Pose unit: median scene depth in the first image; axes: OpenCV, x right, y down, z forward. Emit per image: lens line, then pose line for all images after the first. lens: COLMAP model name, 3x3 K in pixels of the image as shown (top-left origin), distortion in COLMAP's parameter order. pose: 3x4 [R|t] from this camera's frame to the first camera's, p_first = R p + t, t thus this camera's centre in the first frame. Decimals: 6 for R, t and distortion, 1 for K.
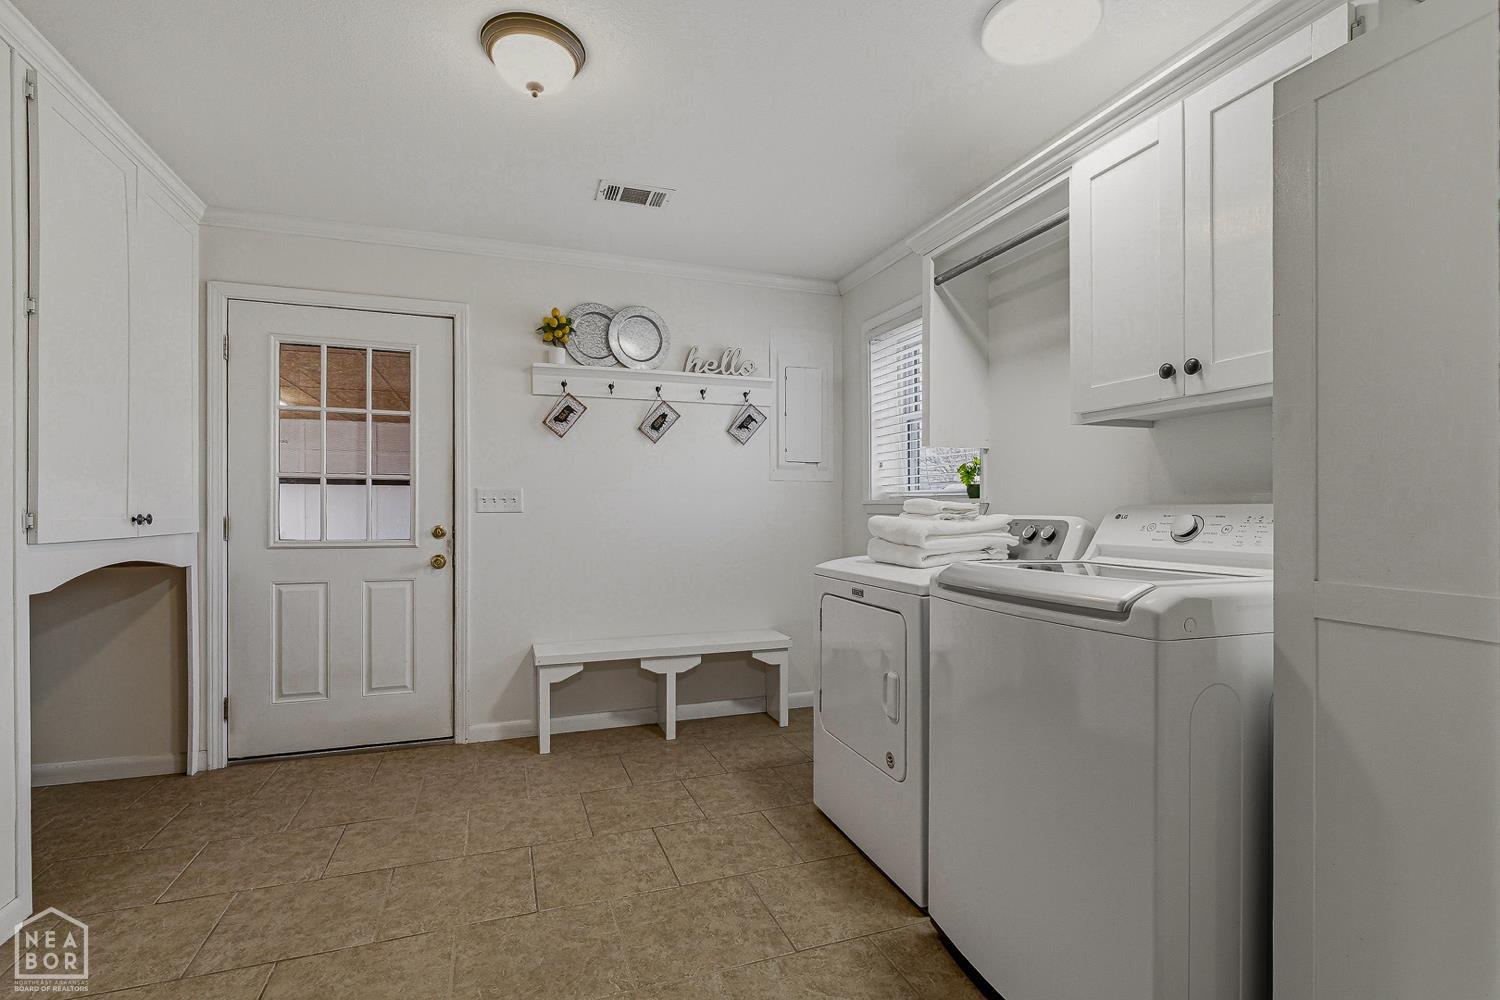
lens RADIAL K [[695.0, 0, 739.3], [0, 695.0, 505.8], [0, 0, 1]] dist [-0.003499, -0.001153]
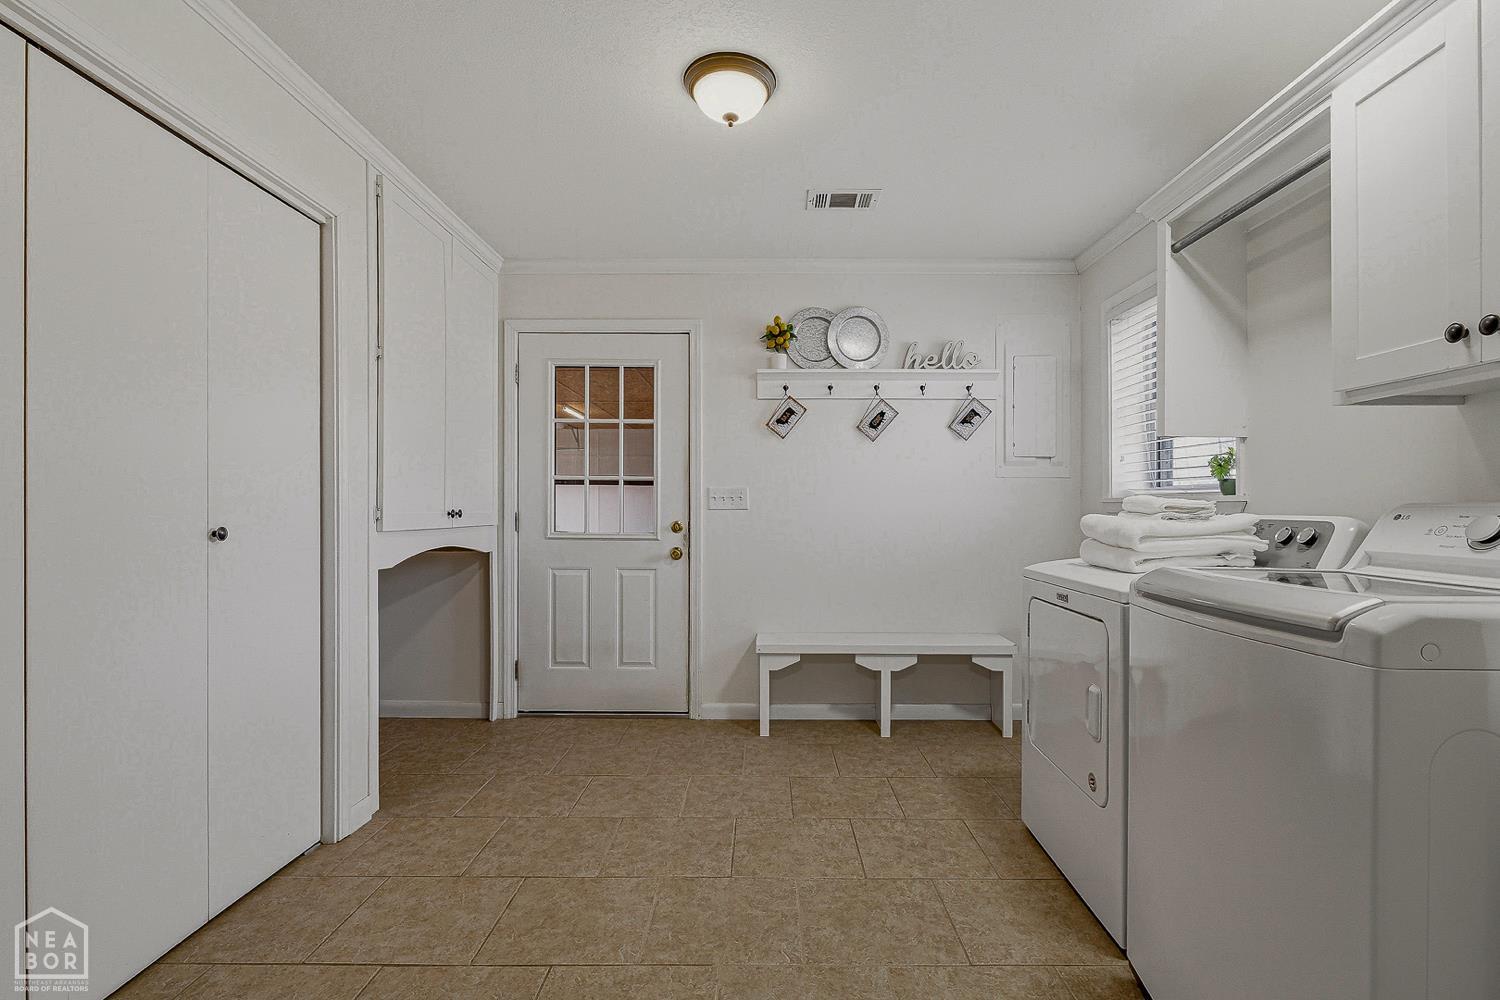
lens RADIAL K [[695.0, 0, 752.5], [0, 695.0, 504.0], [0, 0, 1]] dist [-0.003499, -0.001153]
pose [[0.939904, 0.001606, -0.341436, 0.090280], [-0.001673, 0.999999, 0.000099, 0.001096], [0.341436, 0.000478, 0.939905, -0.008307]]
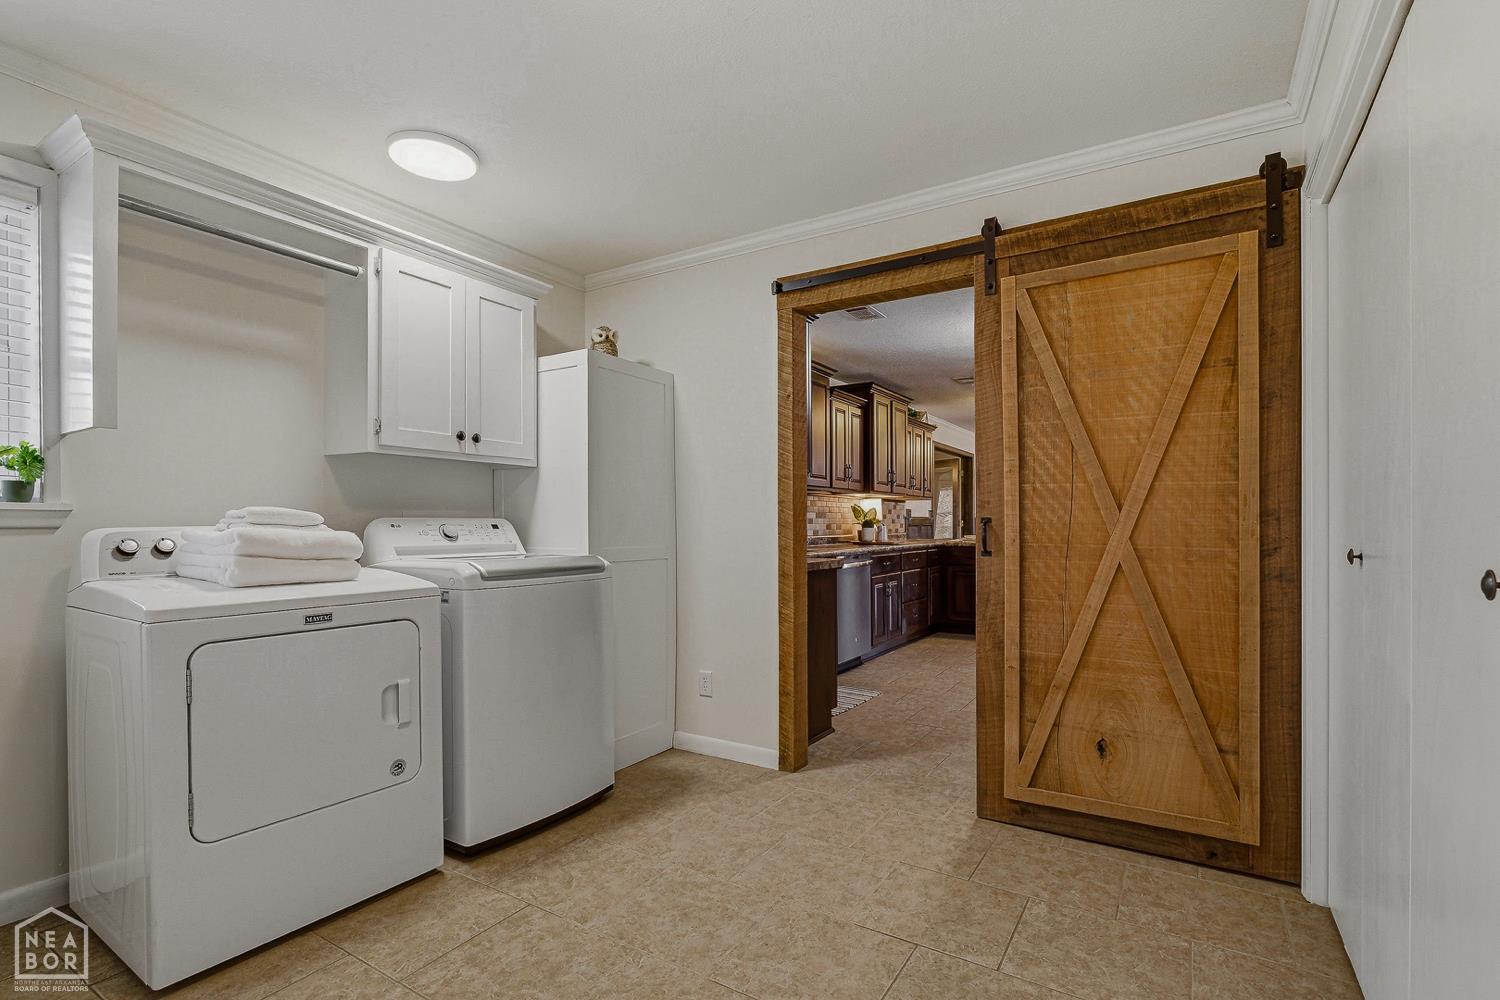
lens RADIAL K [[695.0, 0, 767.2], [0, 695.0, 525.0], [0, 0, 1]] dist [-0.003499, -0.001153]
pose [[-0.637527, 0.000352, 0.770428, -0.760660], [-0.001913, 0.999996, -0.002040, 0.011276], [-0.770426, -0.002774, -0.637524, 1.033718]]
